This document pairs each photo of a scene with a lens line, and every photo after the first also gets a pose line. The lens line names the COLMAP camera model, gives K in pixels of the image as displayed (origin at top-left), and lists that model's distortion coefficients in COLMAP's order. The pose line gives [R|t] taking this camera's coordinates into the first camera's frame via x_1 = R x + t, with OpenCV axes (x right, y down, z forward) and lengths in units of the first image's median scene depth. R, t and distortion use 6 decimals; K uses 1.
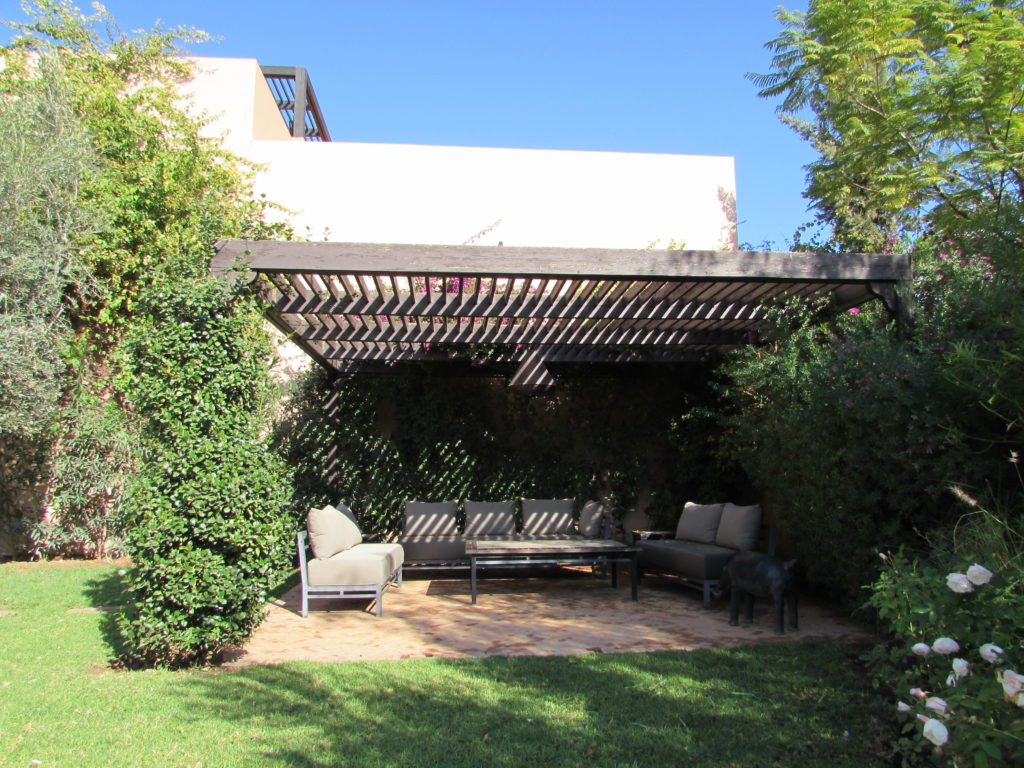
lens RADIAL K [[724.5, 0, 509.8], [0, 724.5, 384.2], [0, 0, 1]] dist [-0.038180, 0.018862]
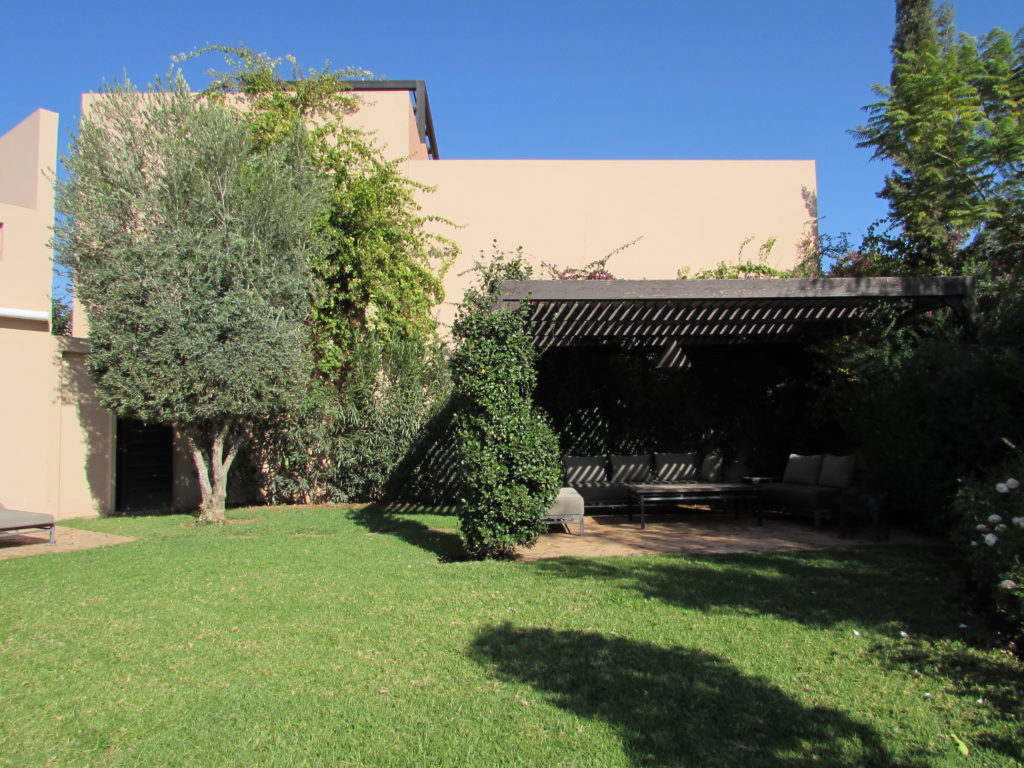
lens RADIAL K [[724.5, 0, 509.8], [0, 724.5, 384.2], [0, 0, 1]] dist [-0.038180, 0.018862]
pose [[0.998386, -0.015807, -0.054543, -0.210763], [0.018894, 0.998221, 0.056555, -0.050356], [0.053552, -0.057495, 0.996909, -0.348911]]
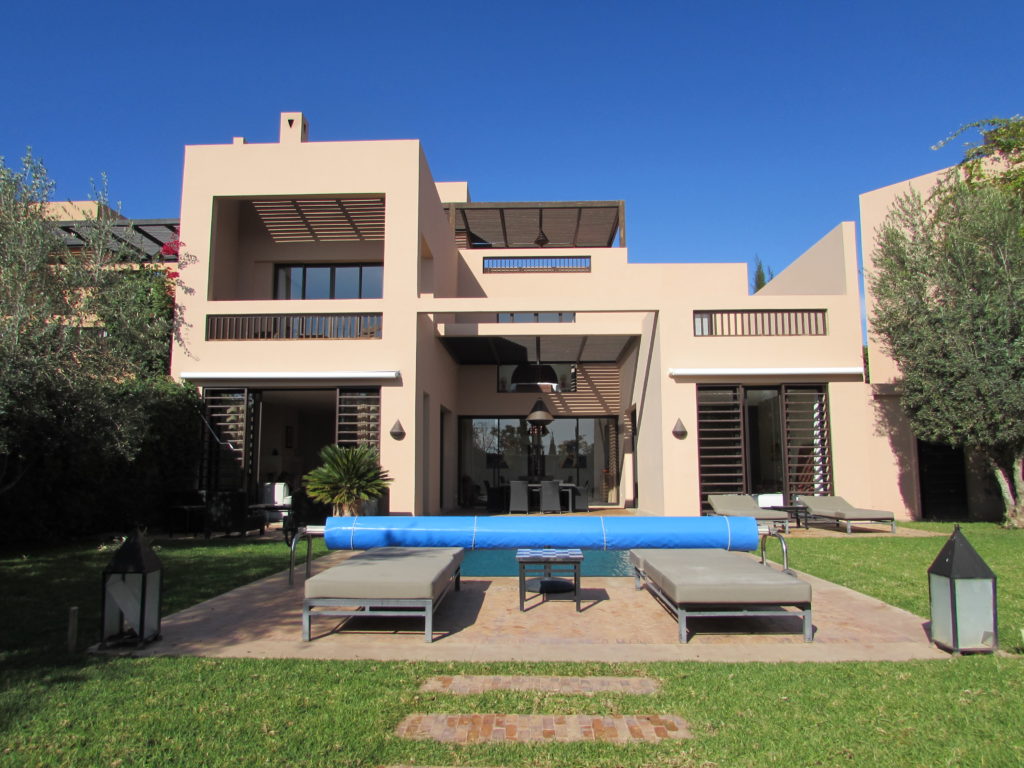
lens RADIAL K [[724.5, 0, 509.8], [0, 724.5, 384.2], [0, 0, 1]] dist [-0.038180, 0.018862]
pose [[0.537782, -0.099601, -0.837180, -0.078427], [0.106897, 0.993038, -0.049476, -0.093908], [0.836280, -0.062885, 0.544685, -0.878093]]
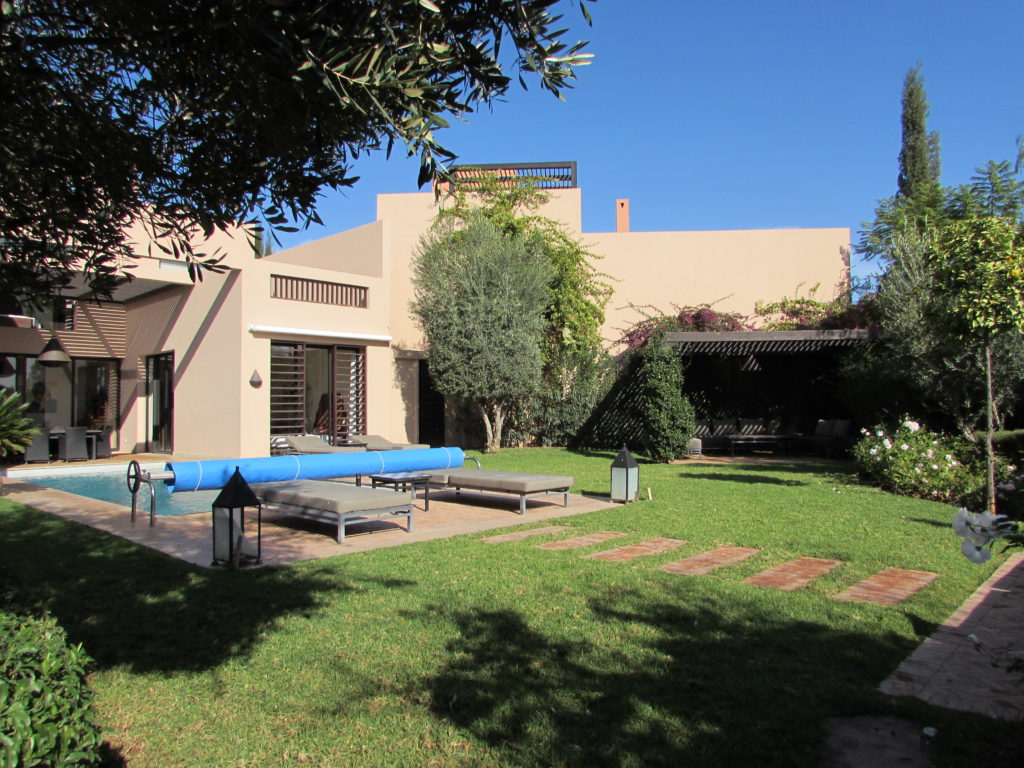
lens RADIAL K [[724.5, 0, 509.8], [0, 724.5, 384.2], [0, 0, 1]] dist [-0.038180, 0.018862]
pose [[0.987242, -0.009089, -0.158970, -0.396063], [0.023480, 0.995766, 0.088879, -0.189381], [0.157489, -0.091478, 0.983275, -1.518205]]
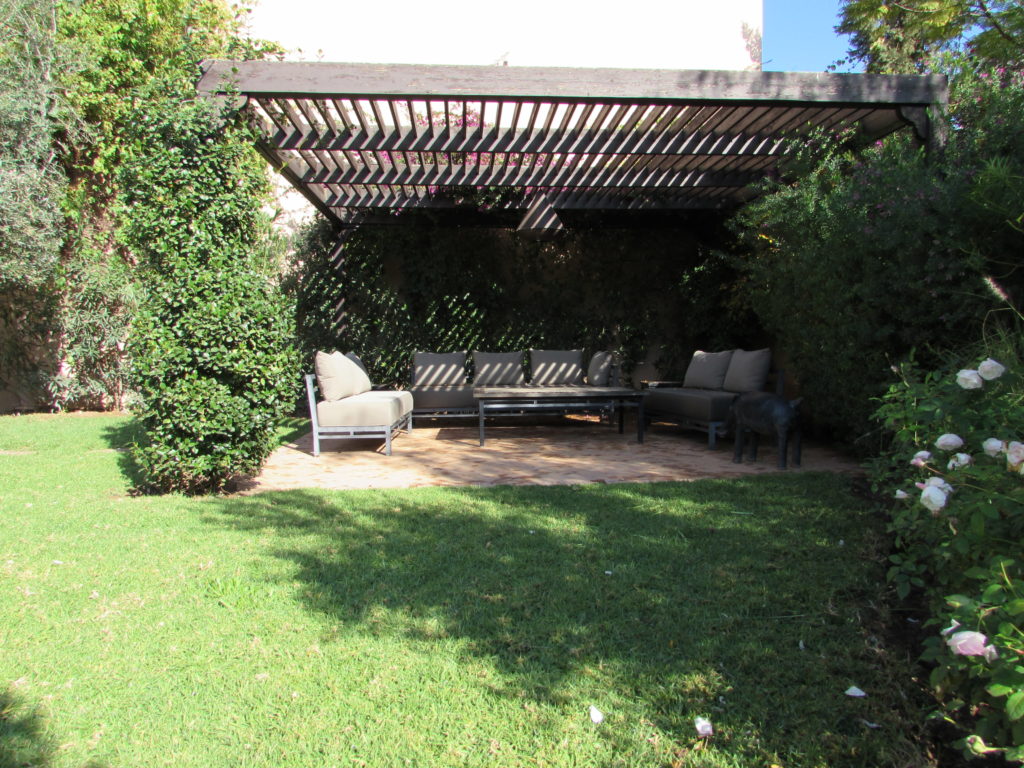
lens RADIAL K [[724.5, 0, 509.8], [0, 724.5, 384.2], [0, 0, 1]] dist [-0.038180, 0.018862]
pose [[0.999857, 0.000052, -0.016931, 0.006444], [0.002937, 0.984293, 0.176517, 0.036357], [0.016674, -0.176542, 0.984152, 0.009757]]
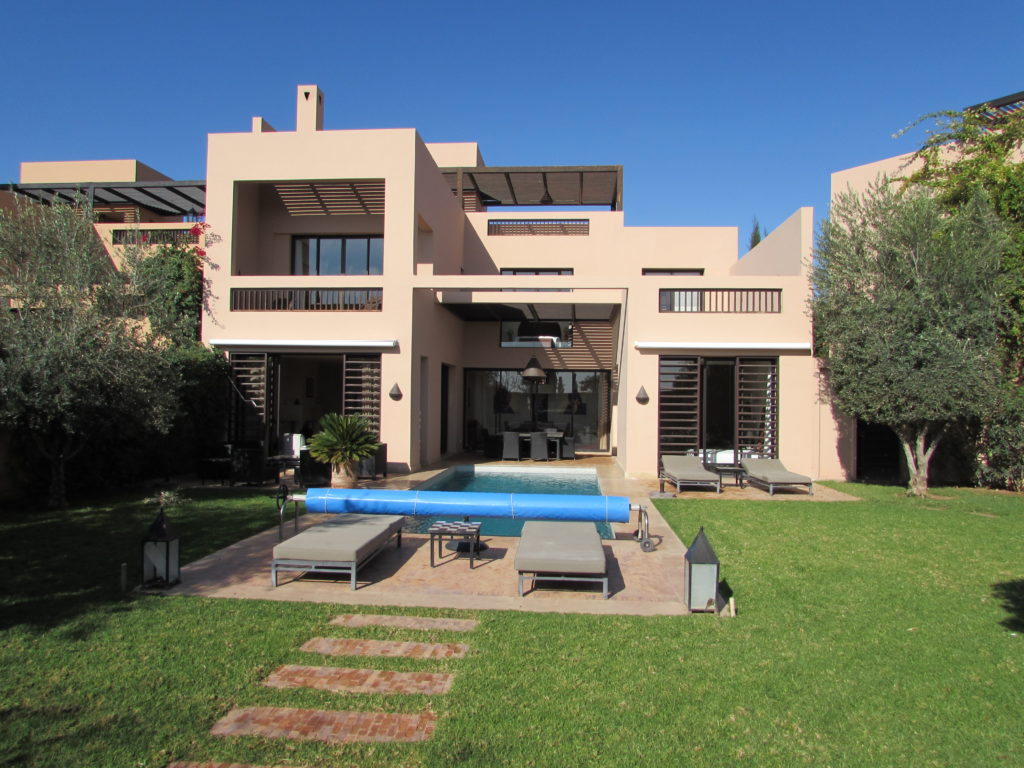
lens RADIAL K [[724.5, 0, 509.8], [0, 724.5, 384.2], [0, 0, 1]] dist [-0.038180, 0.018862]
pose [[0.493067, -0.005283, -0.869975, 0.270612], [0.093869, 0.994467, 0.047162, -0.206120], [0.864912, -0.104918, 0.490835, -0.868167]]
